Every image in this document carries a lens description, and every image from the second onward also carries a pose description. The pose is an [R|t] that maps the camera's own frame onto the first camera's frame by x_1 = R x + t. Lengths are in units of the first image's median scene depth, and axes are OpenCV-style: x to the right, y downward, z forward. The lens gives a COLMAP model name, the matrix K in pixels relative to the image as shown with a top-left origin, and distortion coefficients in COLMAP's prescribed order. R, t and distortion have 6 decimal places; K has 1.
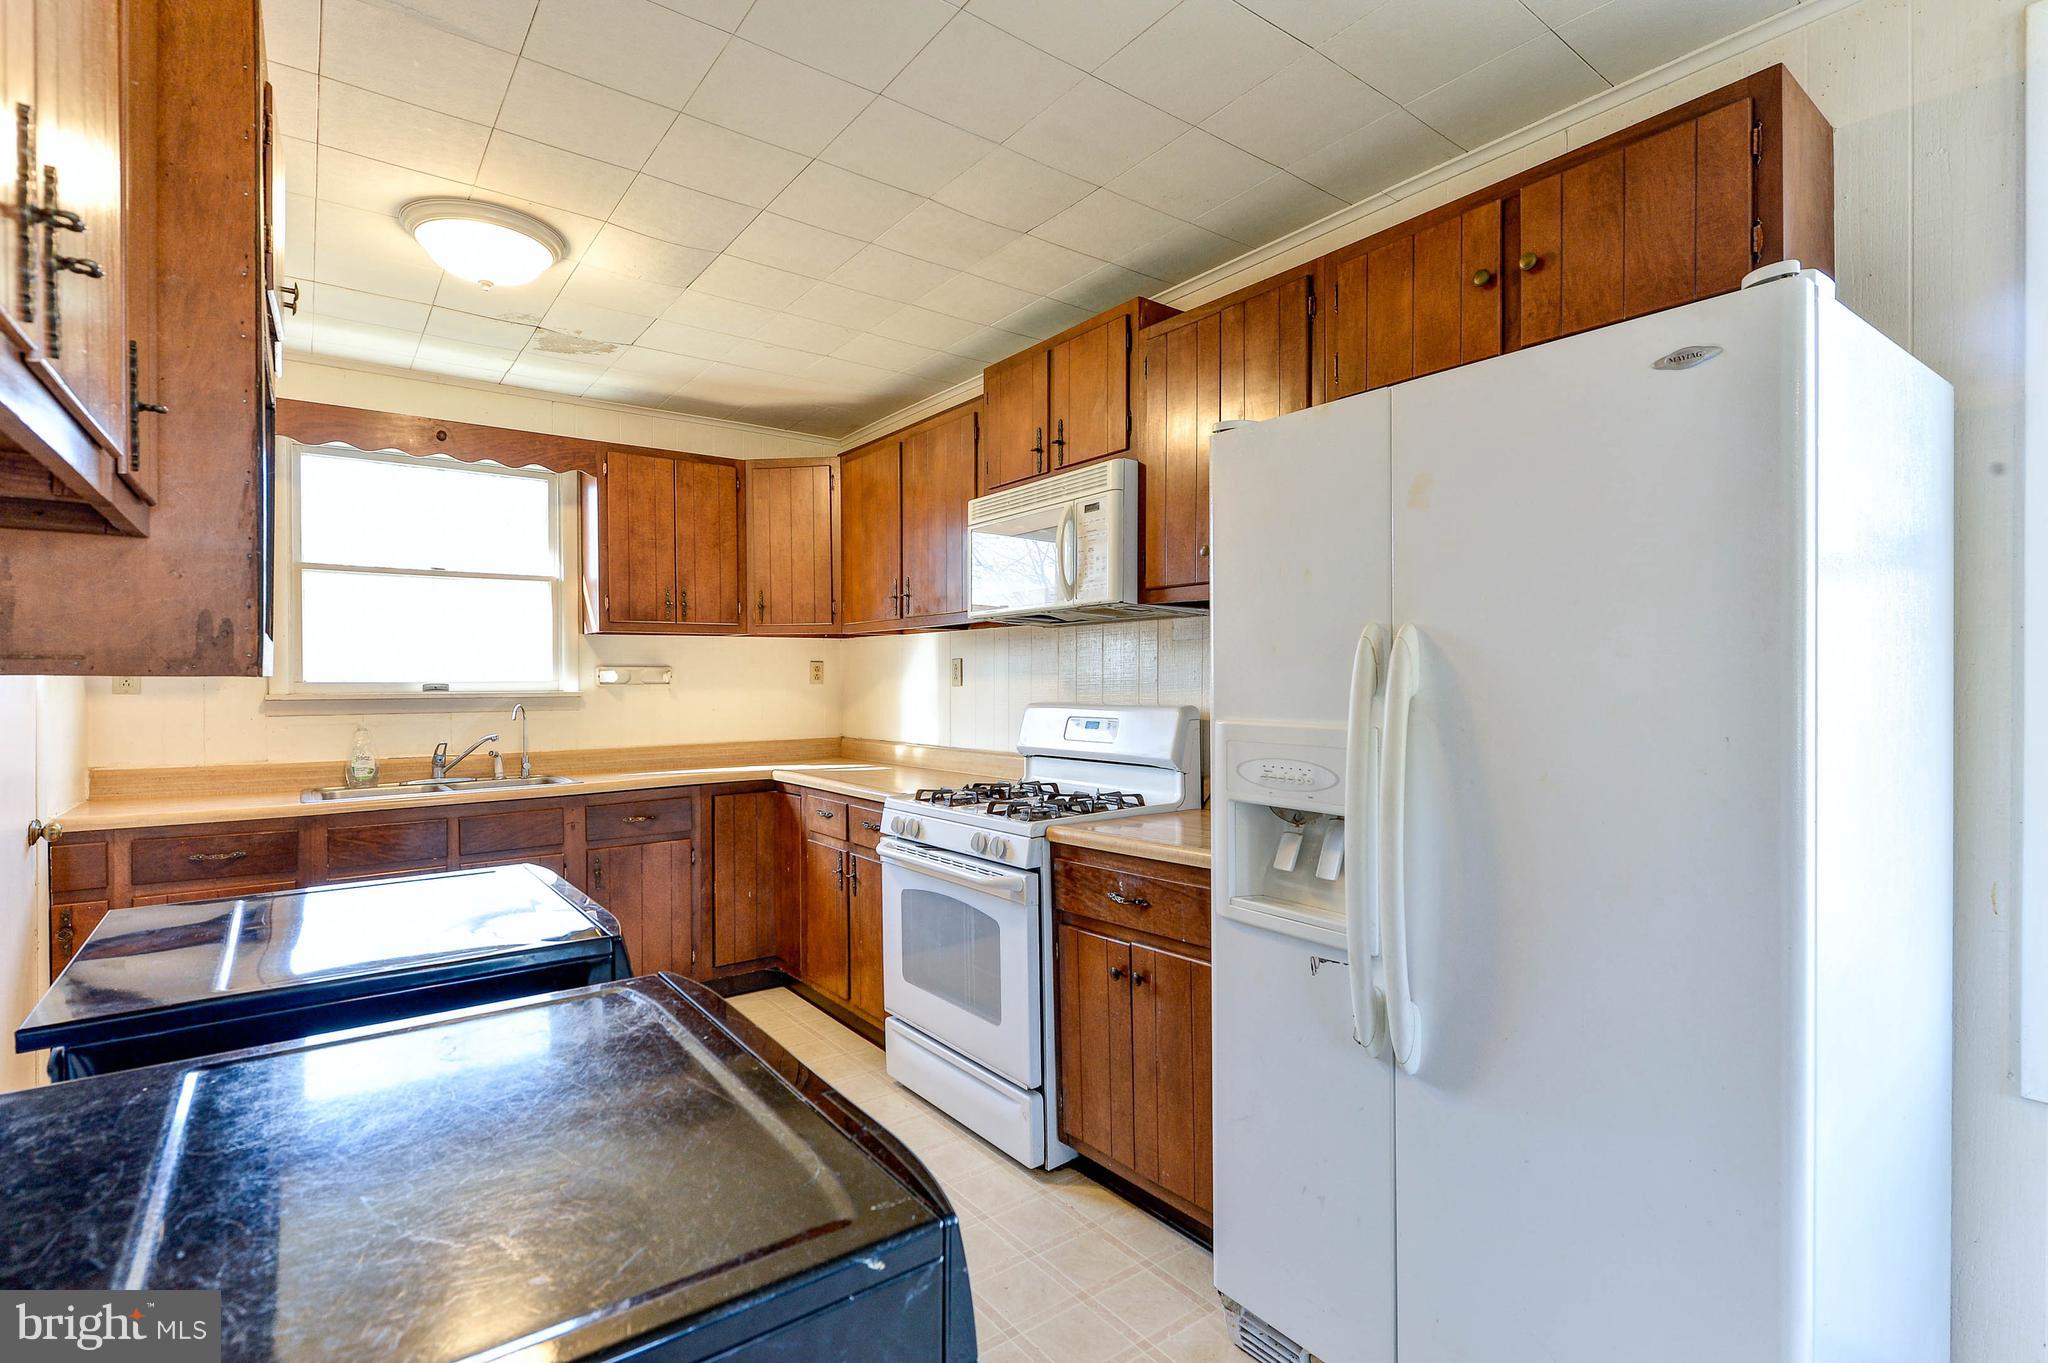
lens RADIAL K [[951.9, 0, 1024.0], [0, 951.9, 681.5], [0, 0, 1]] dist [-0.002333, -0.000209]
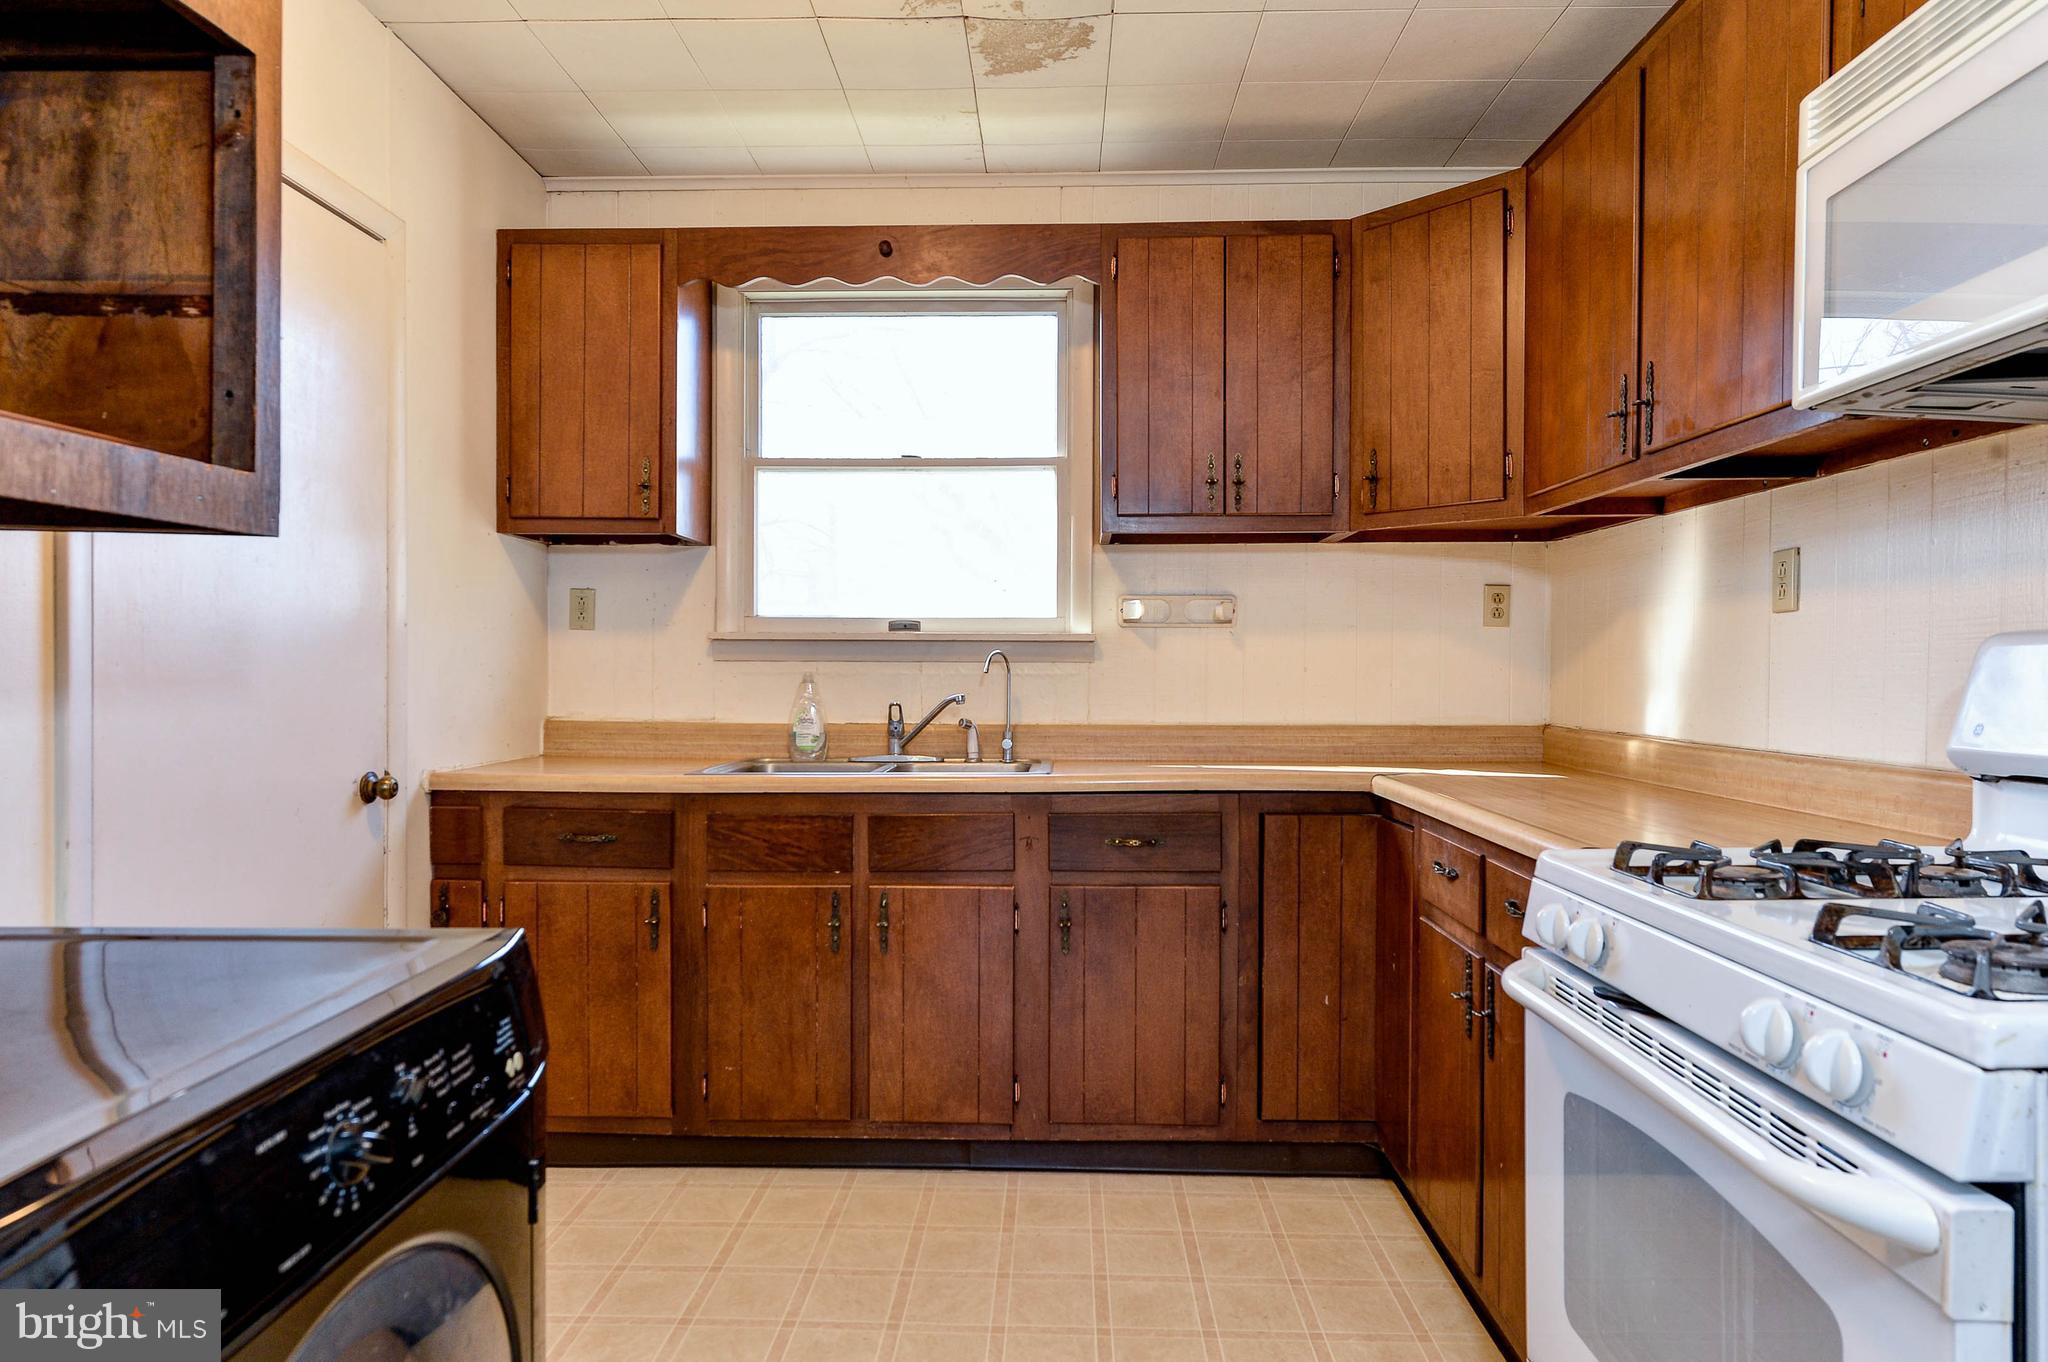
lens RADIAL K [[1197.5, 0, 1024.0], [0, 1197.5, 681.0], [0, 0, 1]] dist [0.004931, -0.000142]
pose [[0.777556, 0.015248, -0.628629, 0.005334], [-0.009221, 0.999875, 0.012847, 0.035253], [0.628746, -0.004193, 0.777600, 0.372787]]
